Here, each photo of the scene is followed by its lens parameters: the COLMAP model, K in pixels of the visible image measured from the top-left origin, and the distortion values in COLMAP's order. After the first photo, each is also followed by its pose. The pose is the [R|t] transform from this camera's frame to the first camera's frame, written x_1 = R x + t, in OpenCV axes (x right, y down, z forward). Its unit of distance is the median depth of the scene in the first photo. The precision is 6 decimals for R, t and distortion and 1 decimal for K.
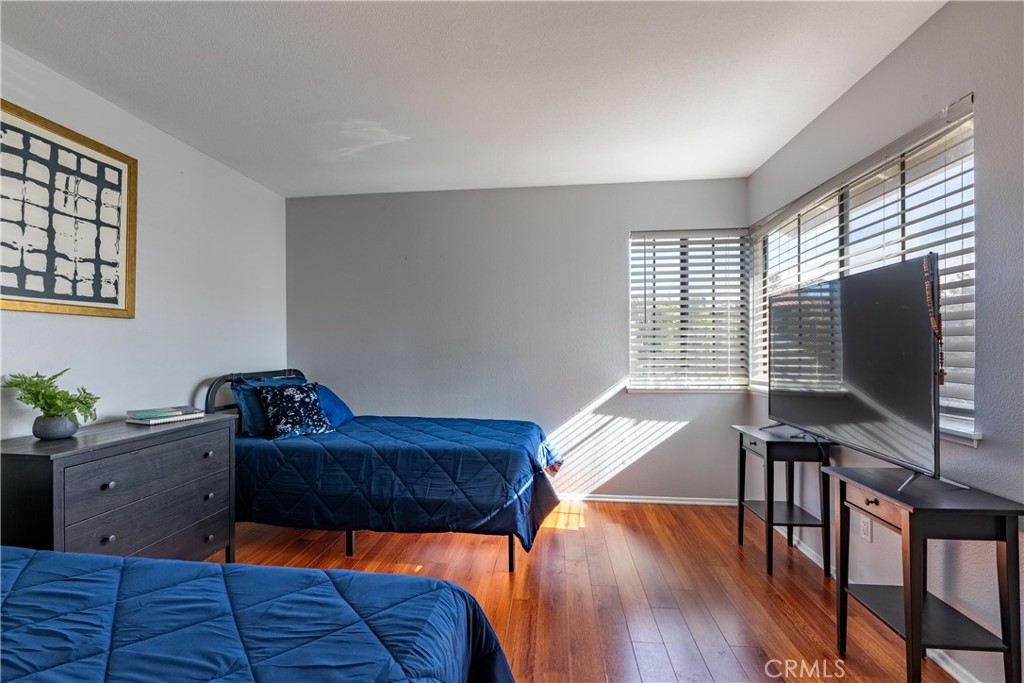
lens RADIAL K [[451.0, 0, 502.9], [0, 451.0, 344.5], [0, 0, 1]] dist [0.001441, -0.000373]
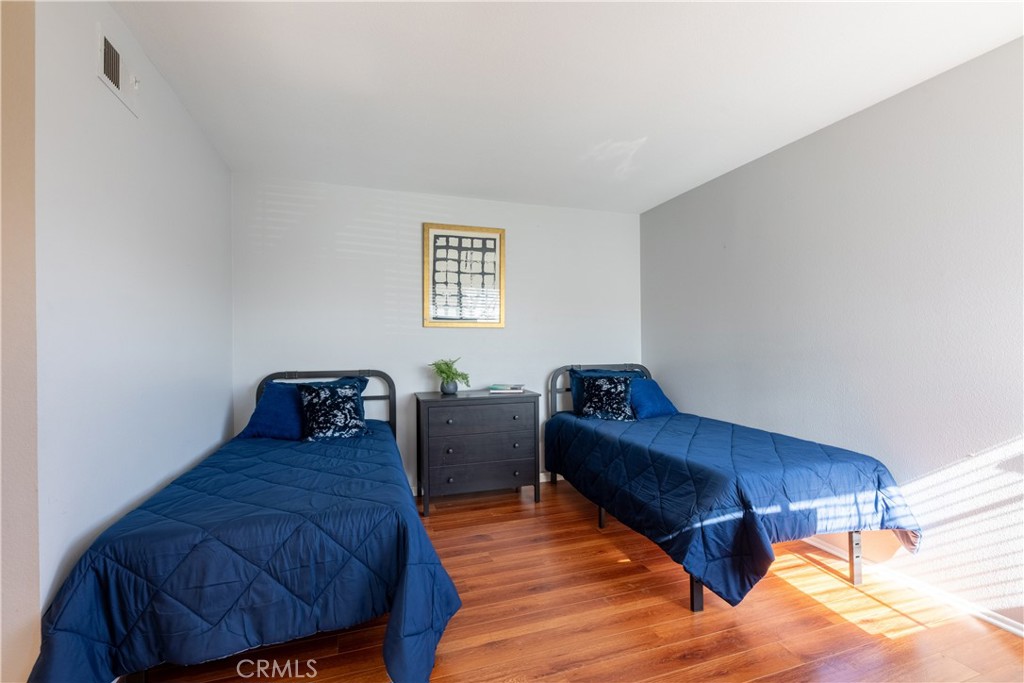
lens RADIAL K [[451.0, 0, 502.3], [0, 451.0, 341.7], [0, 0, 1]] dist [0.001441, -0.000373]
pose [[0.409410, -0.004815, -0.912338, 0.631136], [0.010717, 0.999942, -0.000468, -0.006742], [0.912288, -0.009586, 0.409438, 0.320275]]
